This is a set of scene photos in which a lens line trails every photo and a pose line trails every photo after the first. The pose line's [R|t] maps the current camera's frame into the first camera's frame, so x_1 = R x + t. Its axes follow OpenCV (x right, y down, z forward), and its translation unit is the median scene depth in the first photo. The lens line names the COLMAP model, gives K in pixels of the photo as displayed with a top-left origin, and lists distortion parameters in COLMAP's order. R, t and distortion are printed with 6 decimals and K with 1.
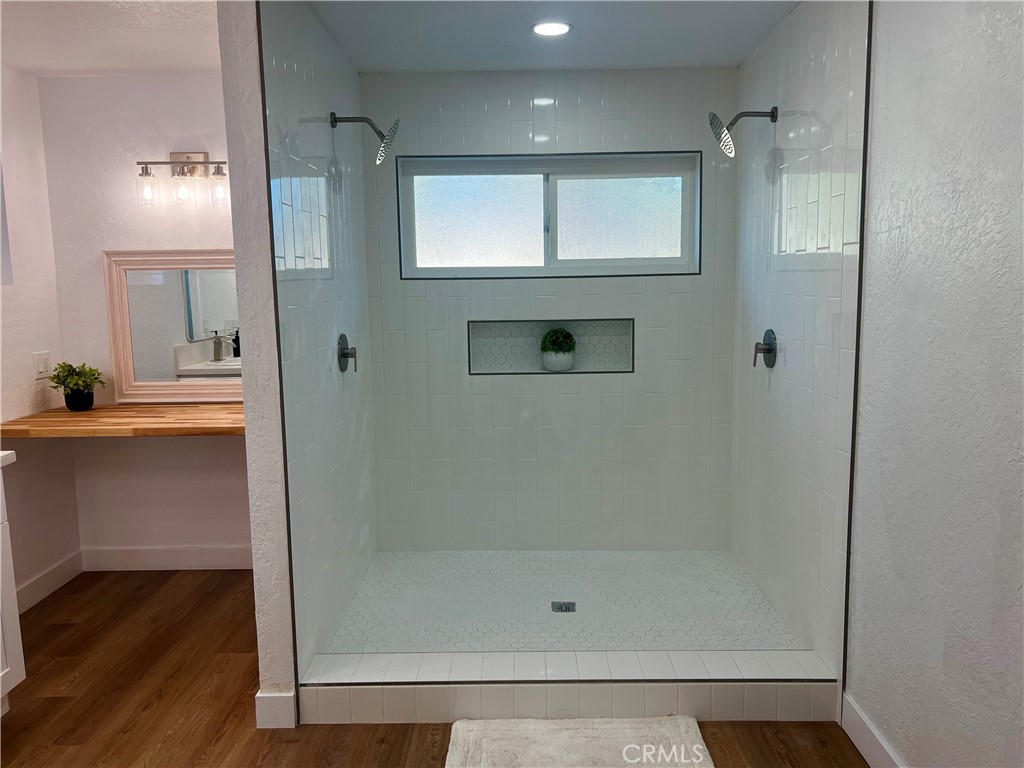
lens RADIAL K [[766.2, 0, 508.5], [0, 766.2, 382.4], [0, 0, 1]] dist [0.053275, -0.064059]
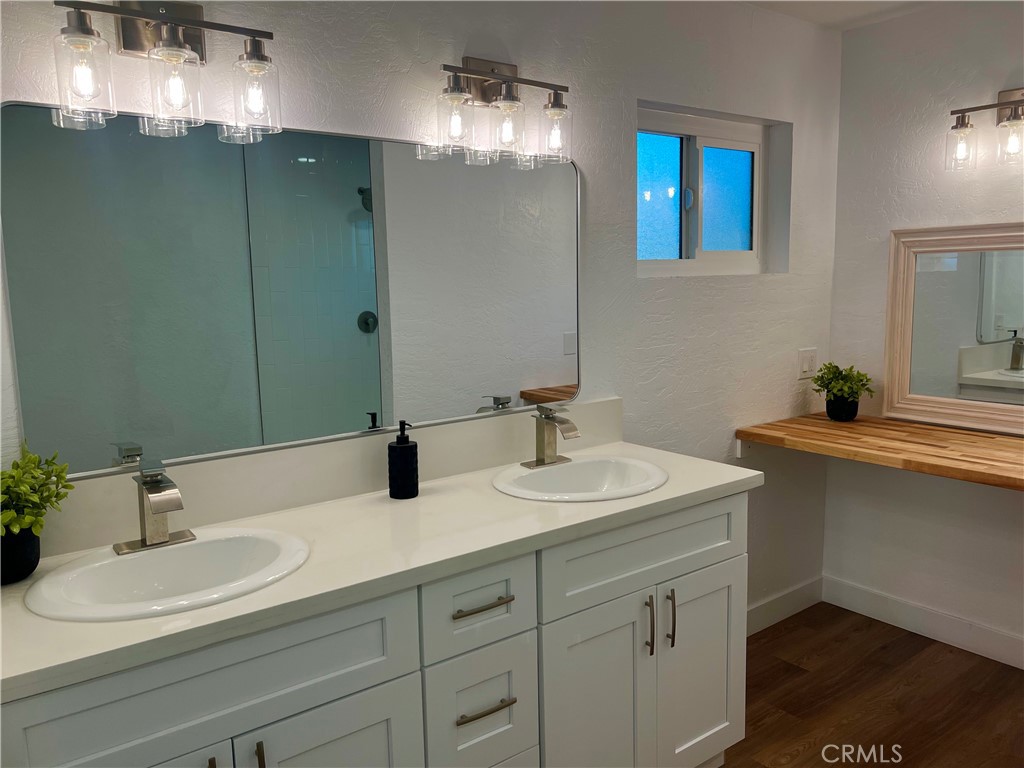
lens RADIAL K [[766.2, 0, 515.8], [0, 766.2, 384.7], [0, 0, 1]] dist [0.053275, -0.064059]
pose [[0.614818, 0.108902, -0.781114, -0.113997], [-0.095121, 0.993430, 0.063632, -0.022921], [0.782912, 0.035178, 0.621137, 0.190463]]
